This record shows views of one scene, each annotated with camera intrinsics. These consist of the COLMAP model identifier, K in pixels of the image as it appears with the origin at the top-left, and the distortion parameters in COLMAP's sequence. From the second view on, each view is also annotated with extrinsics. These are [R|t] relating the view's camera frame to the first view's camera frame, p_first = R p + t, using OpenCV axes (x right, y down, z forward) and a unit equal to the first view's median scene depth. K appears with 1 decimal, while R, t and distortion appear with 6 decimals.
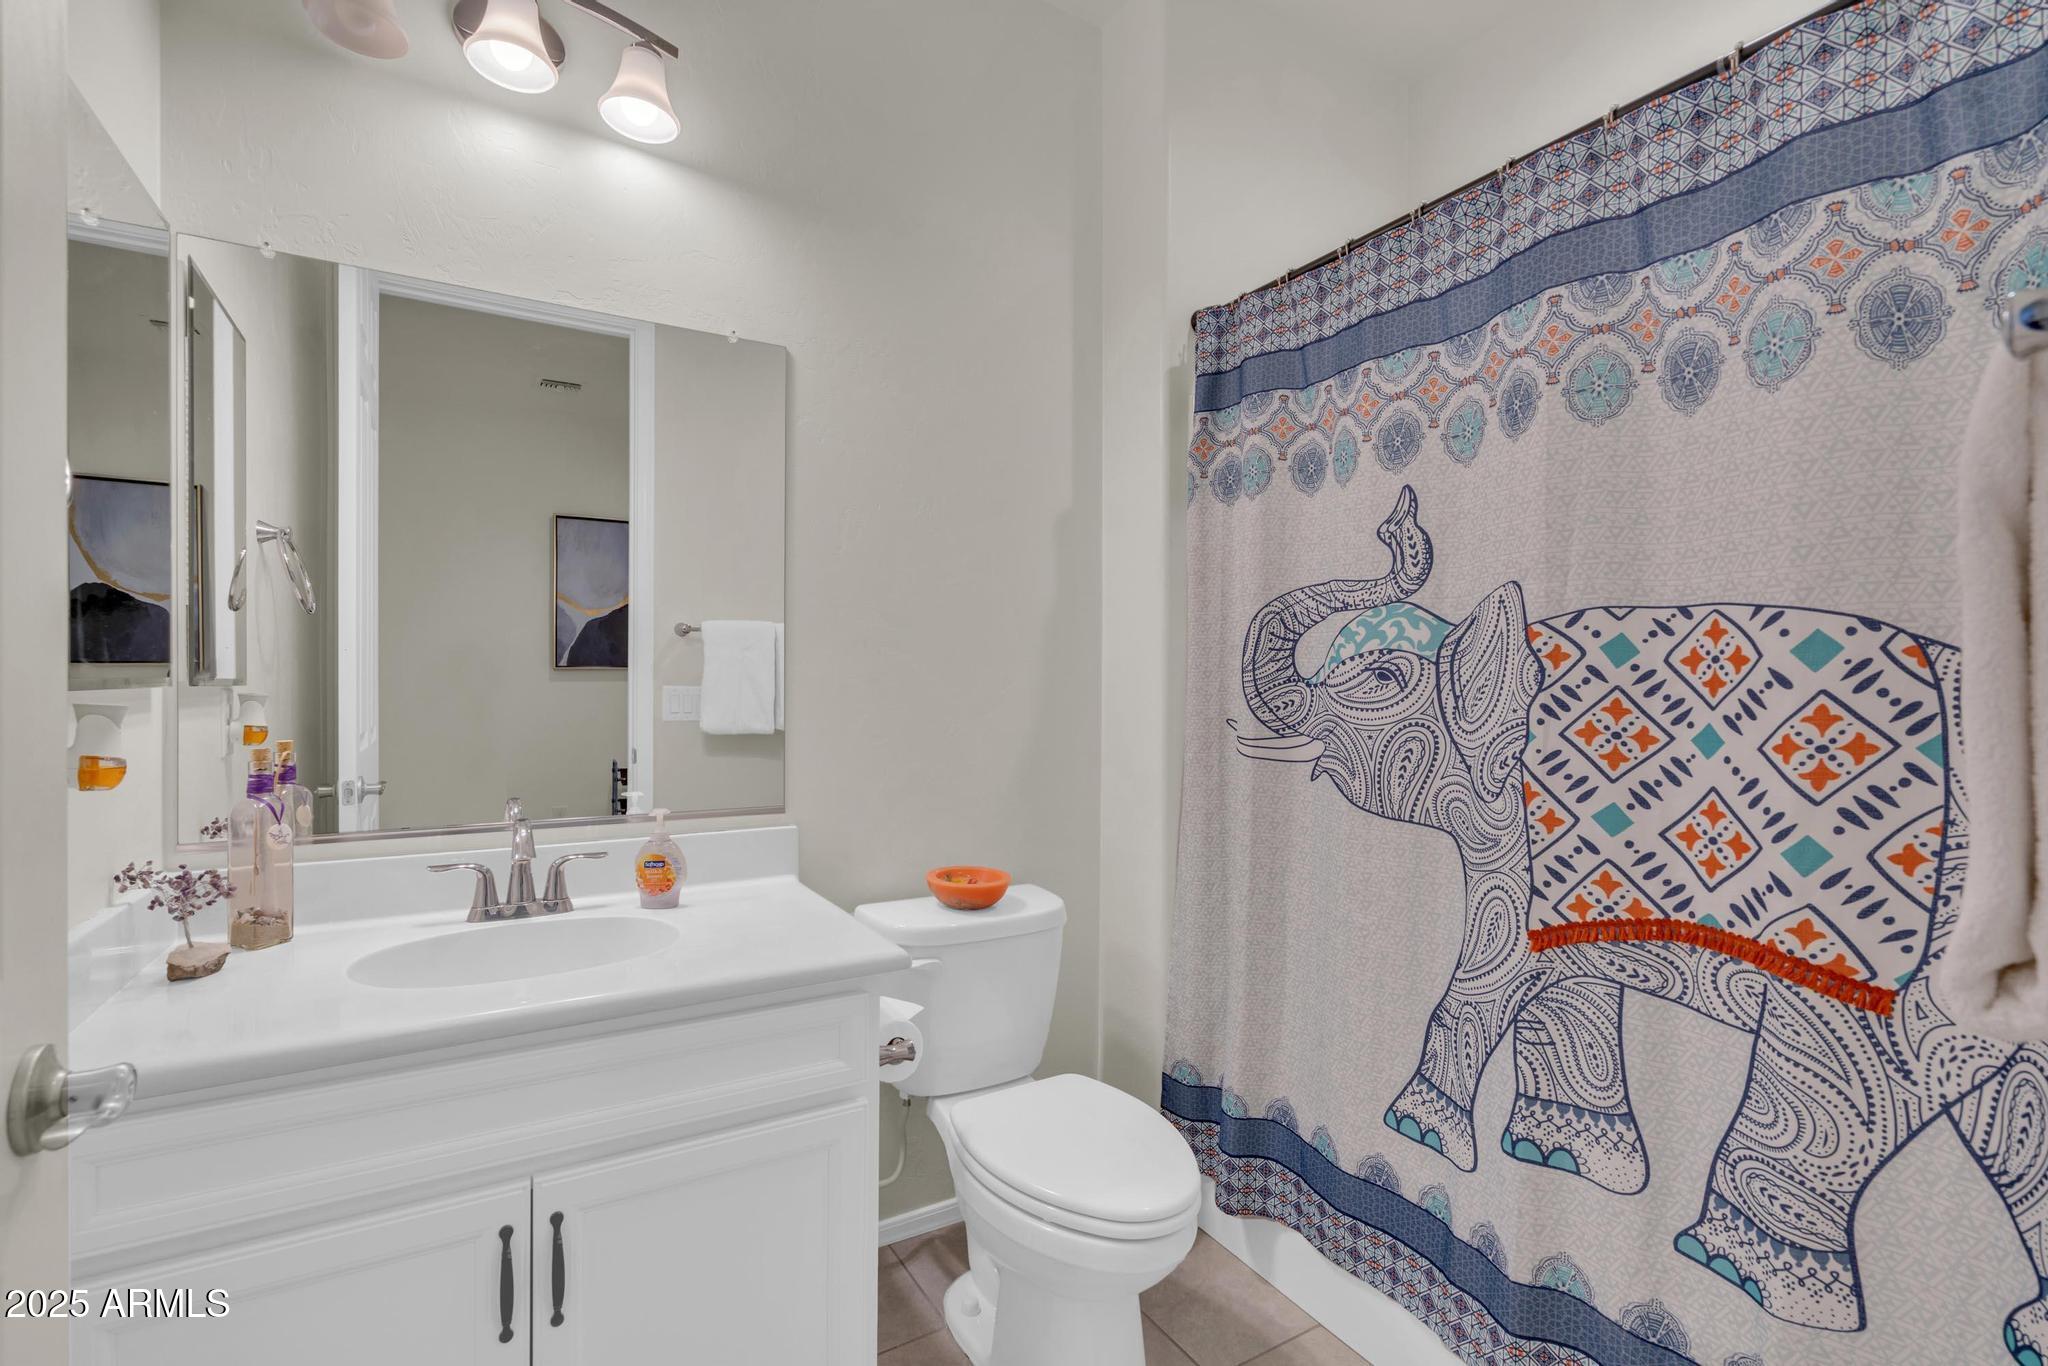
lens RADIAL K [[932.1, 0, 1007.1], [0, 932.1, 697.4], [0, 0, 1]] dist [-0.005389, 0.003022]
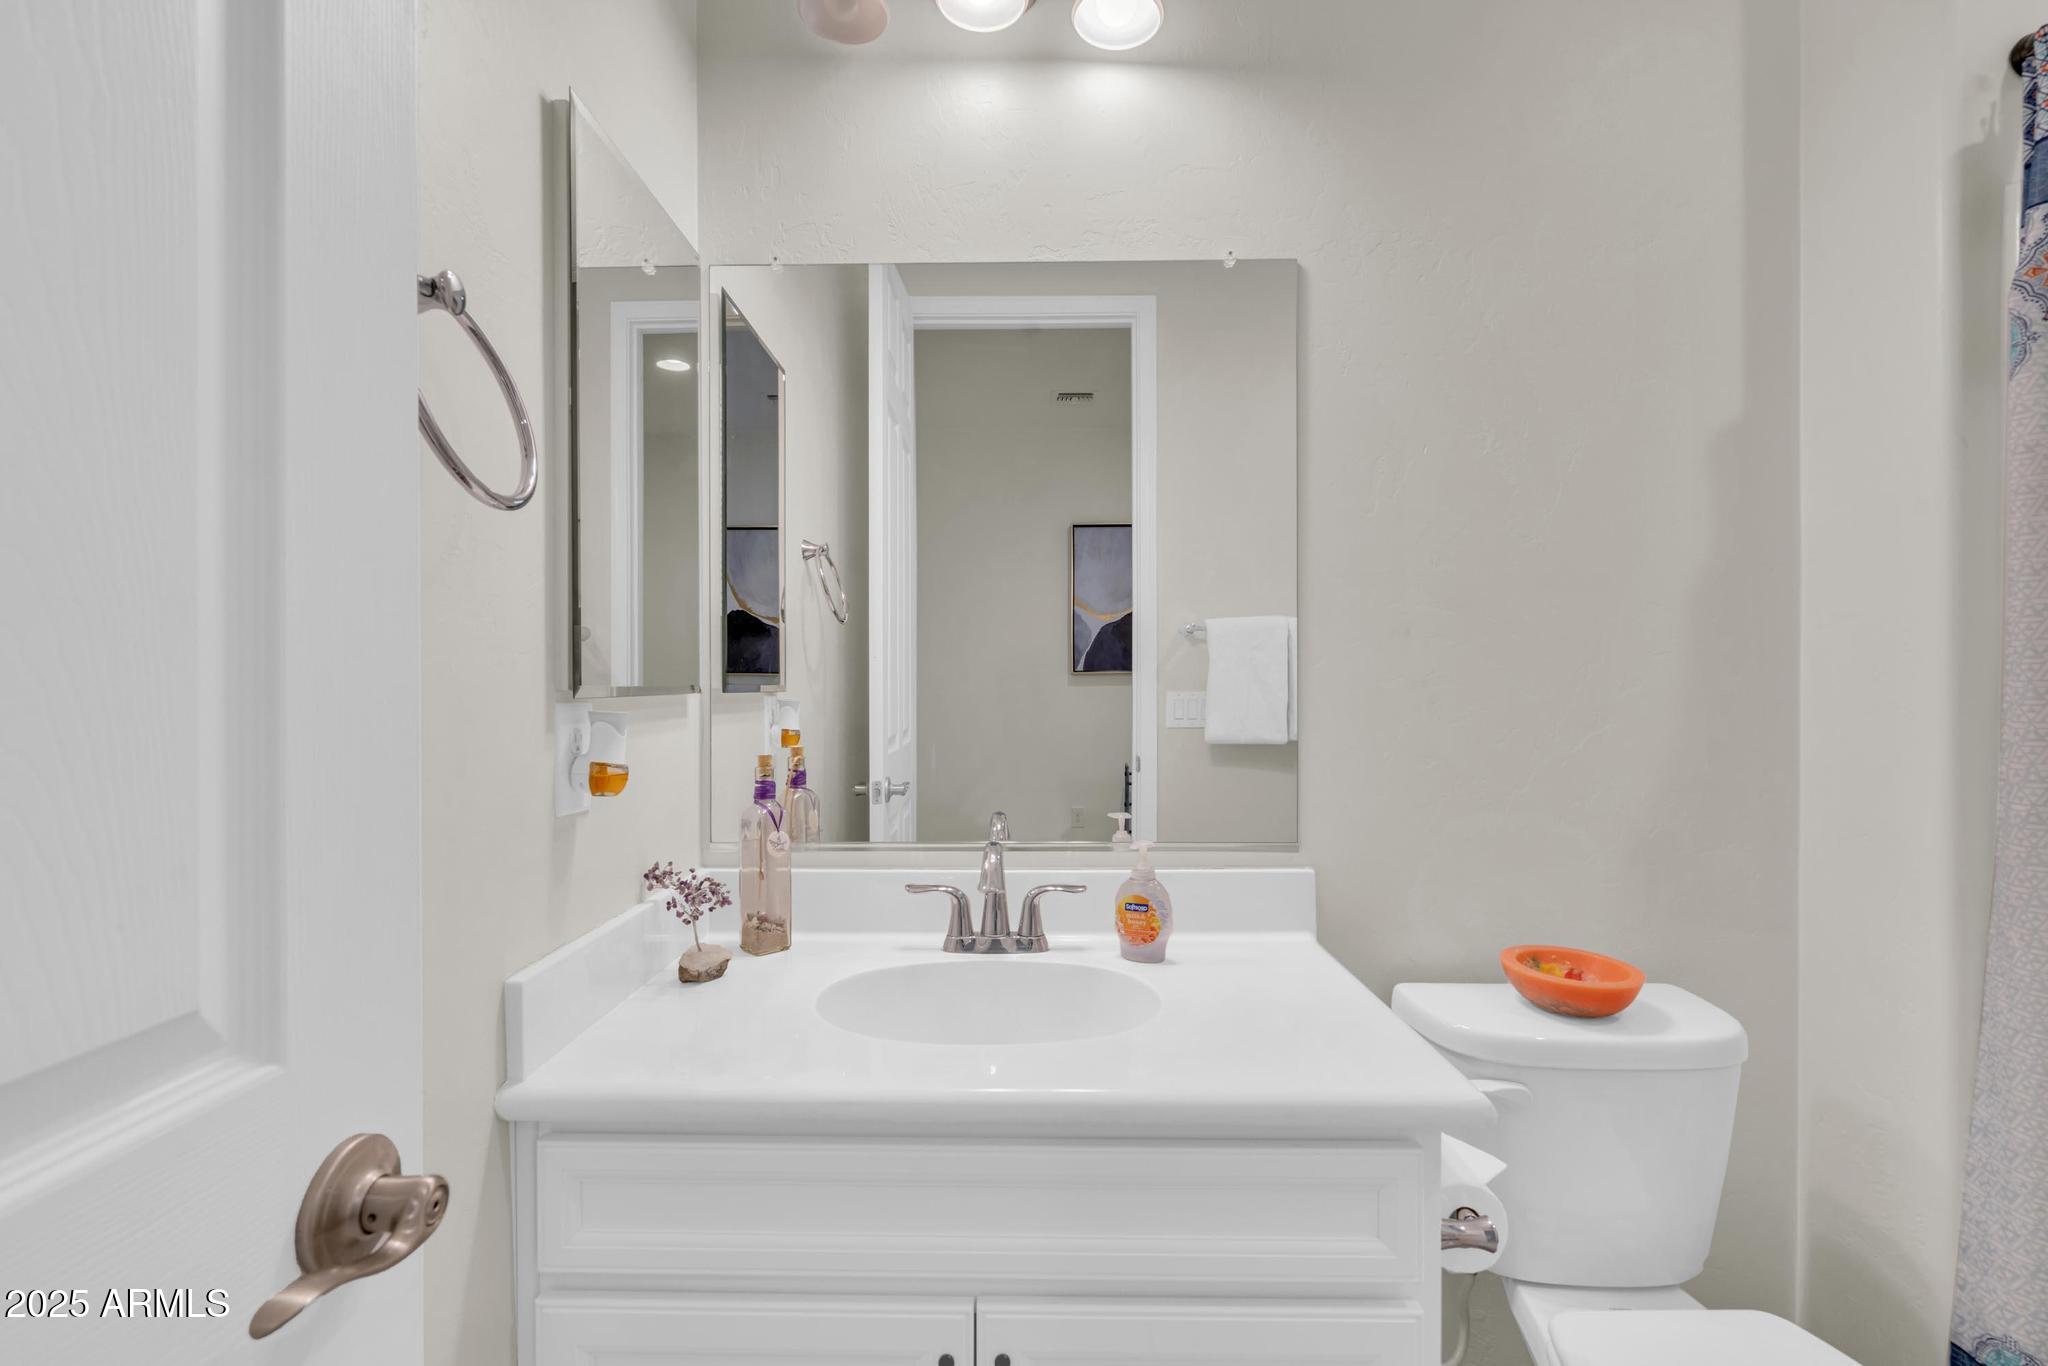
lens RADIAL K [[932.1, 0, 1002.3], [0, 932.1, 679.0], [0, 0, 1]] dist [-0.005389, 0.003022]
pose [[0.855218, -0.009352, -0.518184, -0.049774], [-0.002935, 0.999734, -0.022887, -0.003806], [0.518260, 0.021094, 0.854963, 0.224957]]
